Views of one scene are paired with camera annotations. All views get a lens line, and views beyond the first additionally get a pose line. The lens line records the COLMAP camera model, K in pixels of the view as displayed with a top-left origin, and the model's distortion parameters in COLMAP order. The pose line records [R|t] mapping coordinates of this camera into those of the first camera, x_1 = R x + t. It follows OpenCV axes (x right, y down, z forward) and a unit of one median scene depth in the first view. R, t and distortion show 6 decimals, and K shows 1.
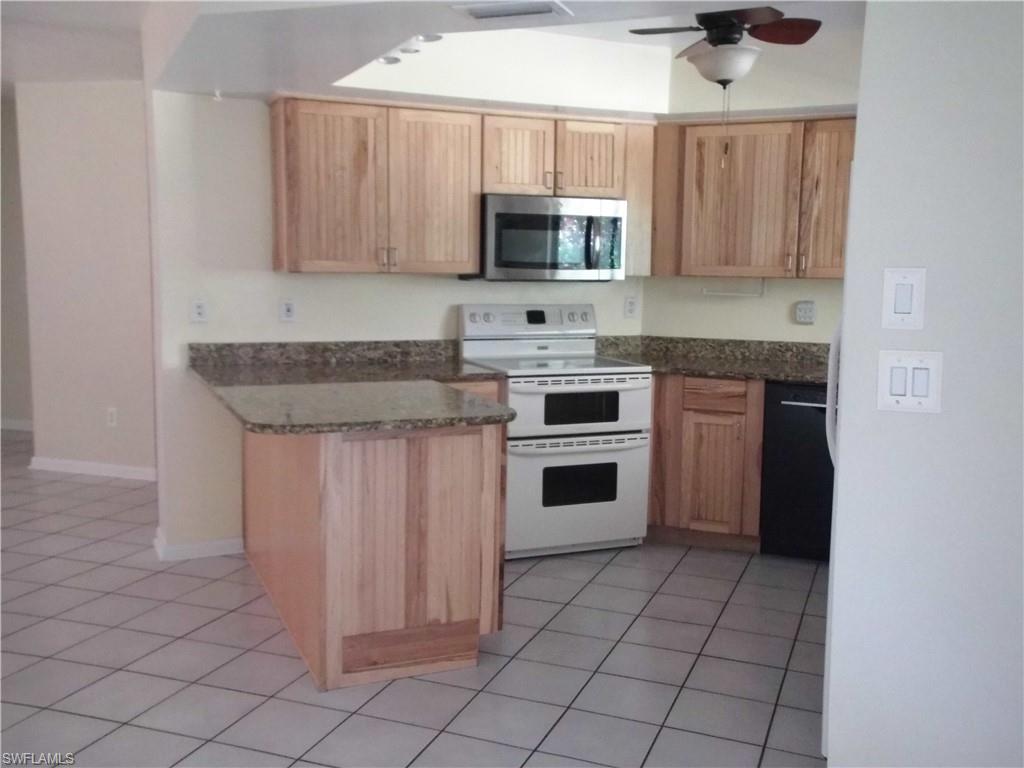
lens RADIAL K [[1002.2, 0, 516.6], [0, 1002.2, 384.3], [0, 0, 1]] dist [0.107553, 0.000000]
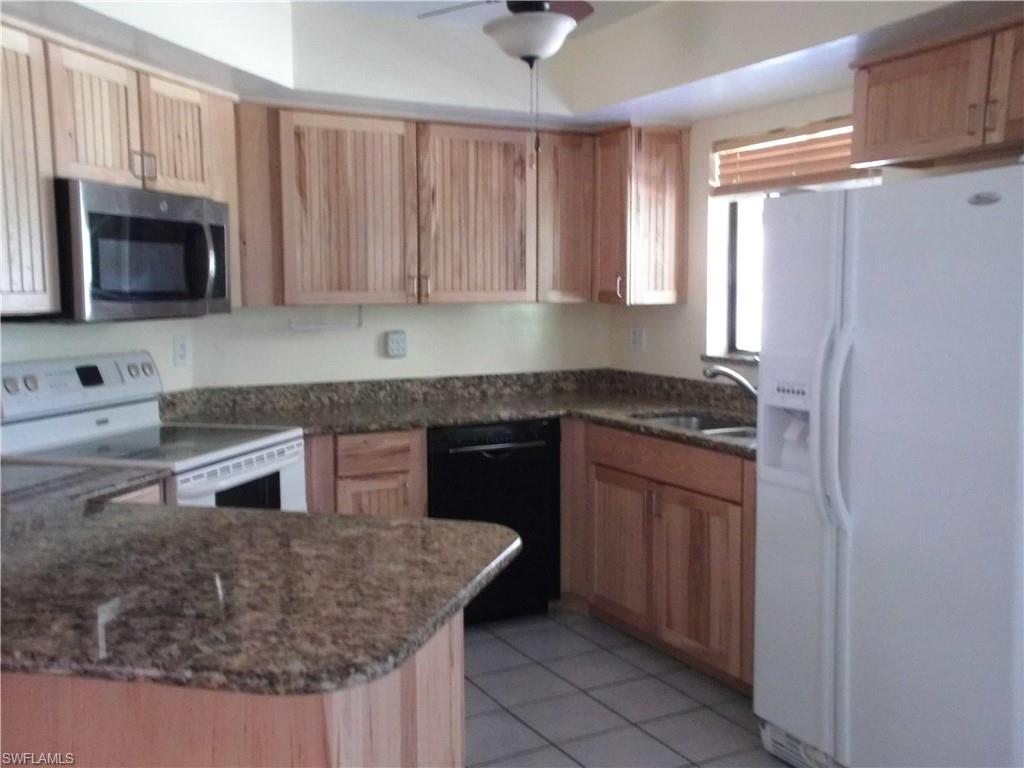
lens RADIAL K [[1002.2, 0, 513.3], [0, 1002.2, 383.6], [0, 0, 1]] dist [0.107553, 0.000000]
pose [[0.625568, -0.094225, 0.774459, -0.334562], [0.109866, 0.993427, 0.032122, -0.056433], [-0.772395, 0.064992, 0.631808, 0.403827]]
